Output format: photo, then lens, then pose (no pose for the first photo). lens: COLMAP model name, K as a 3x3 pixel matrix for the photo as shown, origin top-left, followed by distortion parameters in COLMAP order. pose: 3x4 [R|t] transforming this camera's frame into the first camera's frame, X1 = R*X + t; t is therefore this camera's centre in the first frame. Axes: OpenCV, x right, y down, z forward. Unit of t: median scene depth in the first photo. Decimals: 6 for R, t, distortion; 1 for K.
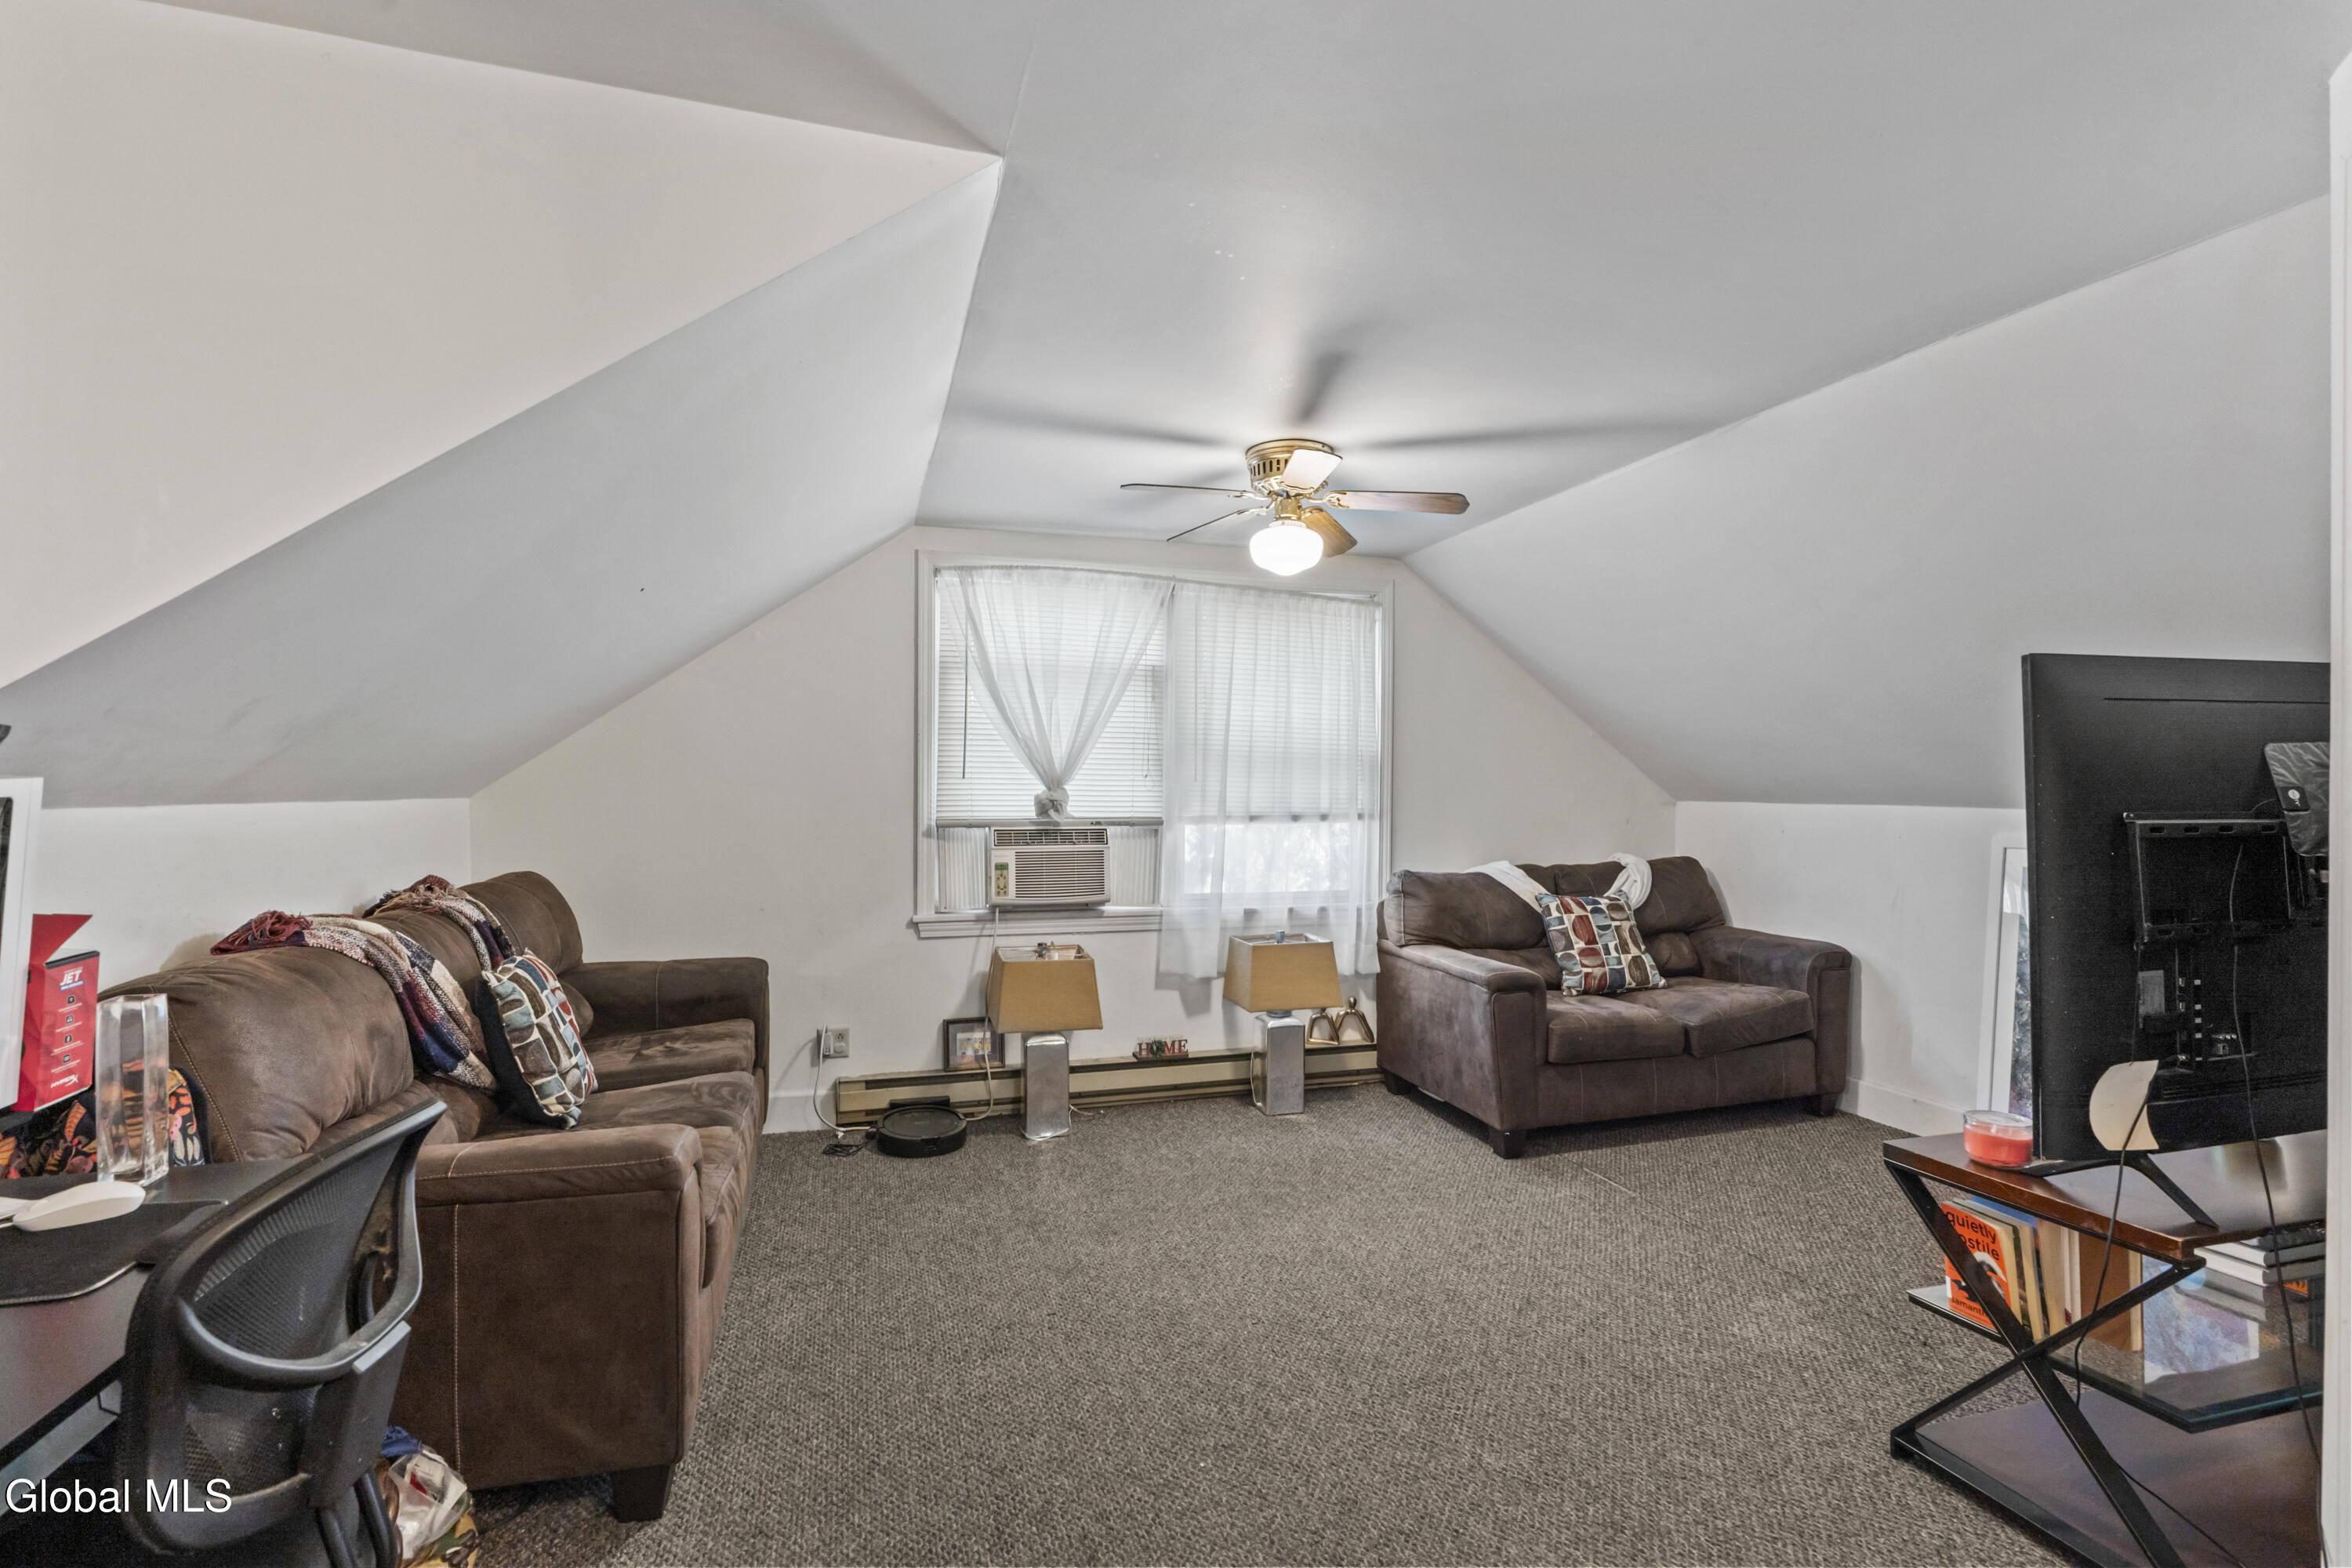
lens RADIAL K [[1091.8, 0, 1172.9], [0, 1091.8, 792.3], [0, 0, 1]] dist [-0.005027, 0.000497]
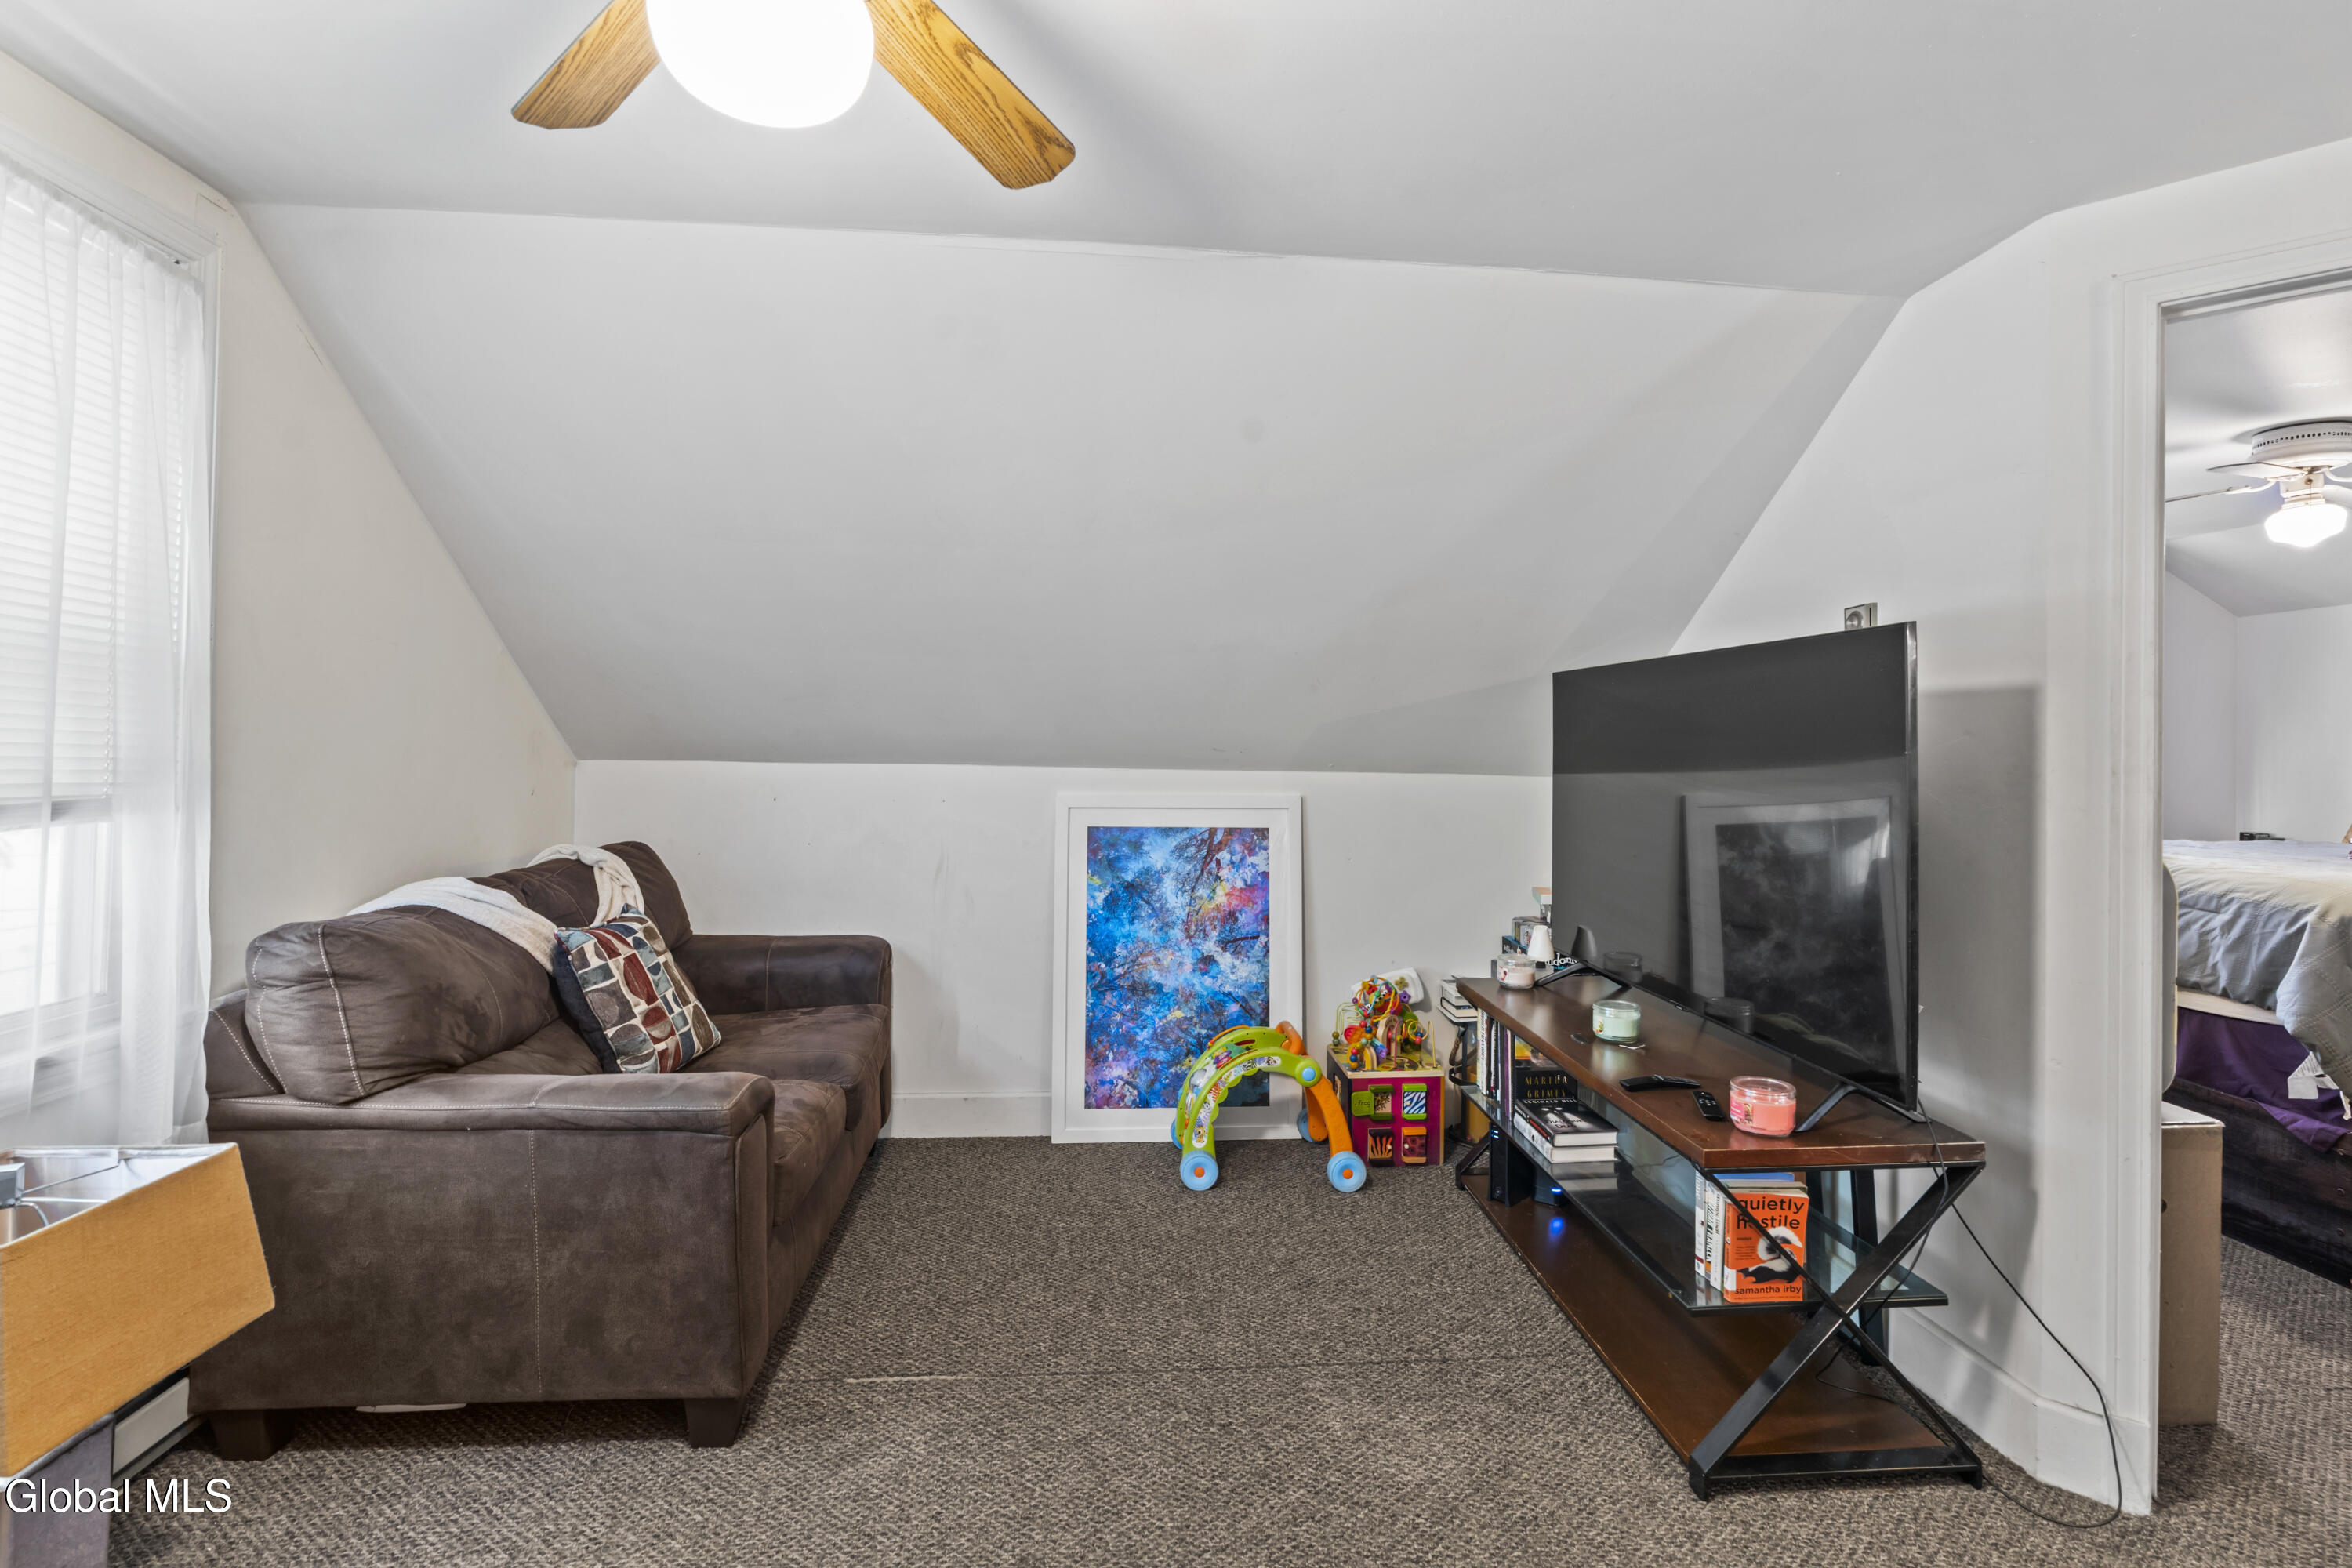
lens RADIAL K [[1079.8, 0, 1173.5], [0, 1079.8, 761.5], [0, 0, 1]] dist [-0.003389, -0.000154]
pose [[0.203174, 0.003245, 0.979137, -0.145323], [-0.011638, 0.999932, -0.000899, 0.004458], [-0.979073, -0.011212, 0.203198, 0.622693]]
